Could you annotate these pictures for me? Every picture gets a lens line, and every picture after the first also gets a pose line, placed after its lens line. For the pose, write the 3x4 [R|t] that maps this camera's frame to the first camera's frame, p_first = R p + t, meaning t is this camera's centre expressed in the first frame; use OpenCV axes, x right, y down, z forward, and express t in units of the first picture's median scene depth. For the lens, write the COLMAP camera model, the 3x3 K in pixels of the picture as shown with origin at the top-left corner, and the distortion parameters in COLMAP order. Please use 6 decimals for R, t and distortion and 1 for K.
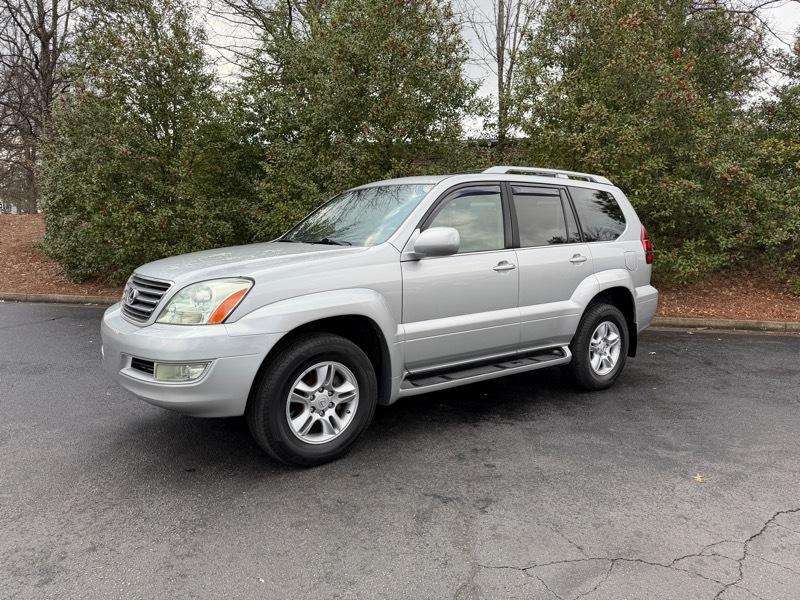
lens RADIAL K [[571.8, 0, 400.9], [0, 571.8, 297.1], [0, 0, 1]] dist [0.027092, -0.047154]
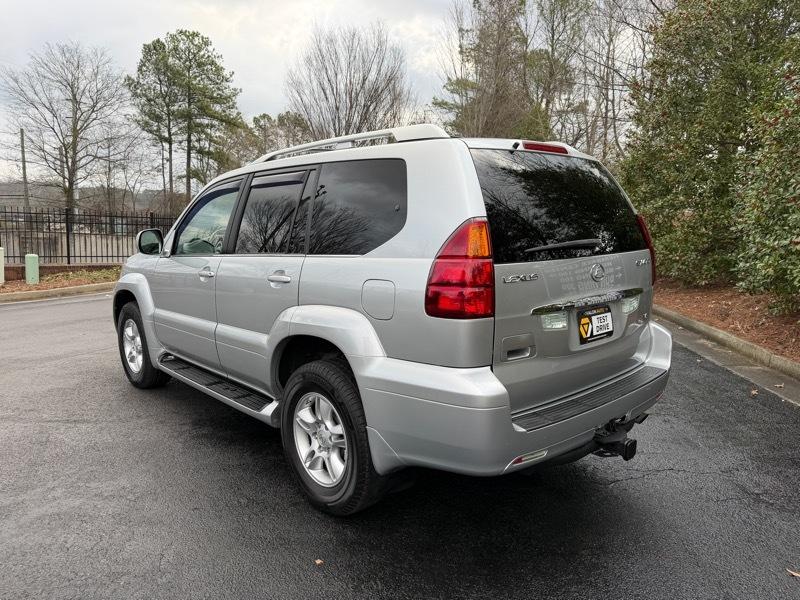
lens RADIAL K [[571.8, 0, 405.5], [0, 571.8, 298.9], [0, 0, 1]] dist [0.027092, -0.047154]
pose [[0.081129, 0.127821, -0.988474, 1.029100], [-0.106096, 0.987216, 0.118950, -0.143431], [0.991041, 0.095222, 0.093653, 1.146590]]
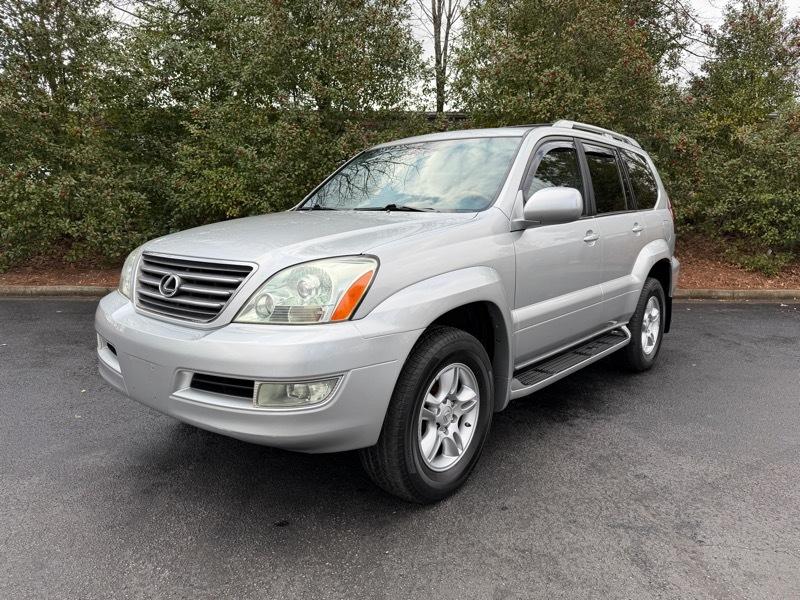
lens RADIAL K [[571.8, 0, 397.6], [0, 571.8, 302.1], [0, 0, 1]] dist [0.027092, -0.047154]
pose [[0.978684, -0.035899, 0.202212, -0.259776], [0.026150, 0.998373, 0.050679, -0.006820], [-0.203702, -0.044311, 0.978030, 0.199249]]
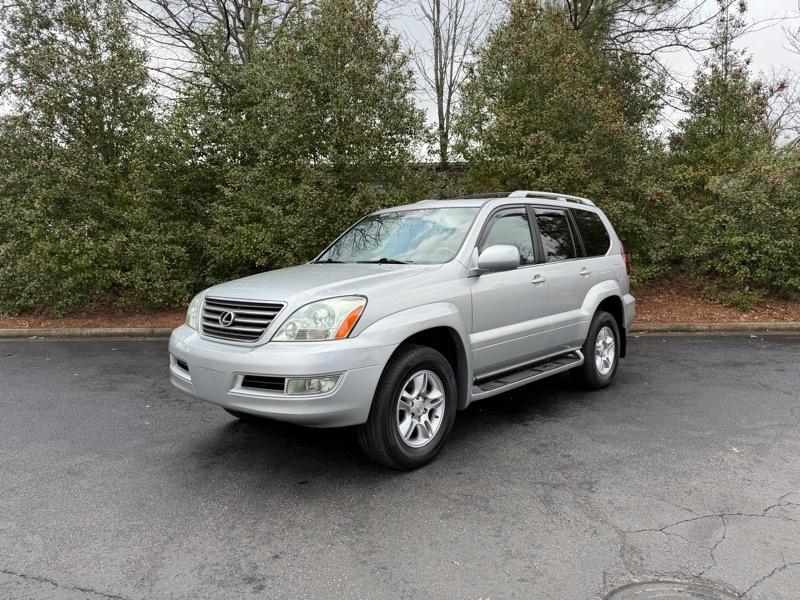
lens RADIAL K [[571.8, 0, 401.0], [0, 571.8, 296.1], [0, 0, 1]] dist [0.027092, -0.047154]
pose [[0.983889, -0.034559, 0.175409, -0.260998], [0.041350, 0.998524, -0.035206, 0.006110], [-0.173933, 0.041892, 0.983866, -0.047971]]
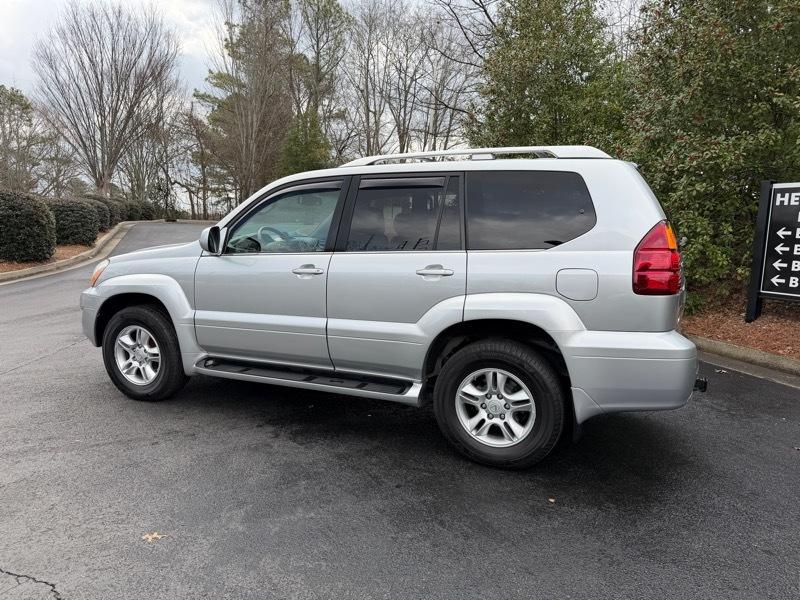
lens RADIAL K [[559.2, 0, 400.5], [0, 559.2, 298.3], [0, 0, 1]] dist [0.019913, -0.007830]
pose [[0.488237, 0.119552, -0.864484, 0.964627], [-0.102723, 0.991559, 0.079111, -0.089257], [0.866645, 0.050178, 0.496397, 0.641510]]
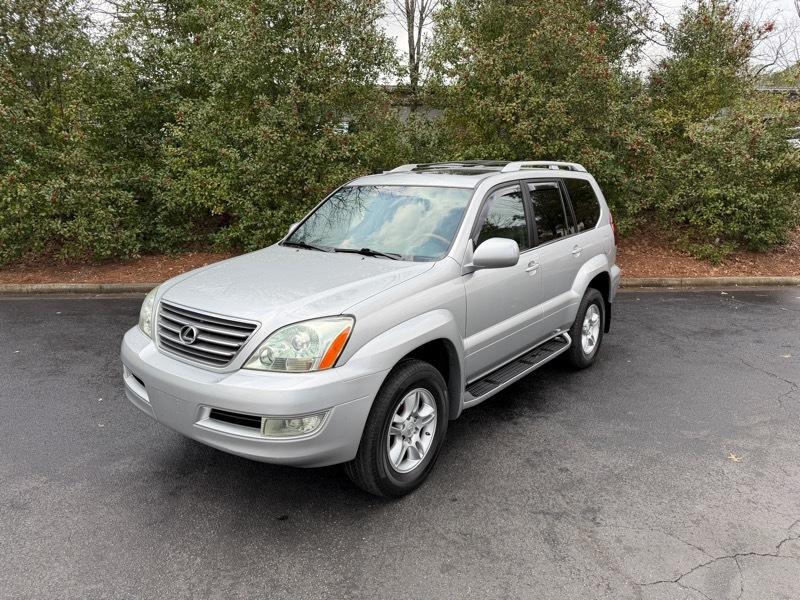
lens RADIAL K [[571.8, 0, 401.9], [0, 571.8, 296.6], [0, 0, 1]] dist [0.027092, -0.047154]
pose [[0.968781, -0.058406, 0.240940, -0.276087], [0.034773, 0.994258, 0.101200, -0.105026], [-0.245467, -0.089662, 0.965249, 0.057841]]
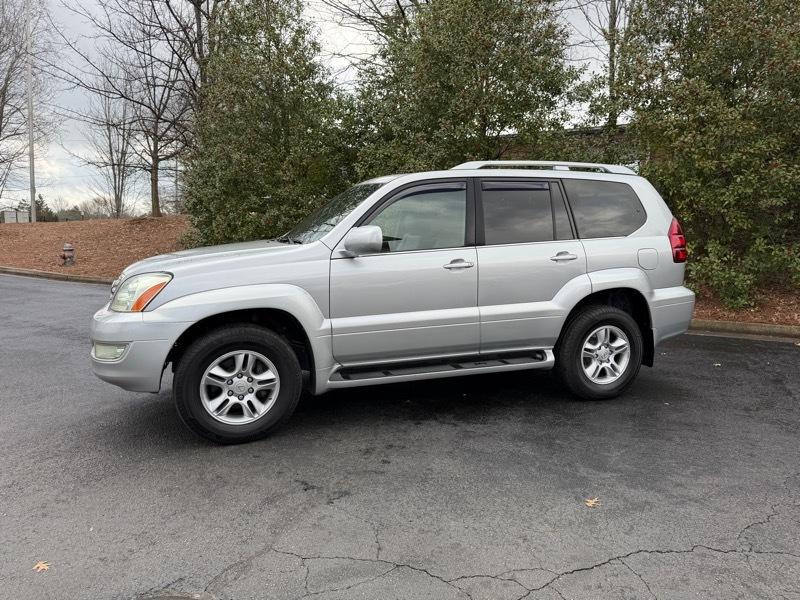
lens RADIAL K [[571.8, 0, 393.1], [0, 571.8, 292.0], [0, 0, 1]] dist [0.027092, -0.047154]
pose [[0.952008, 0.024804, -0.305068, 0.348627], [-0.024219, 0.999690, 0.005702, -0.008966], [0.305115, 0.001960, 0.952314, 0.030576]]
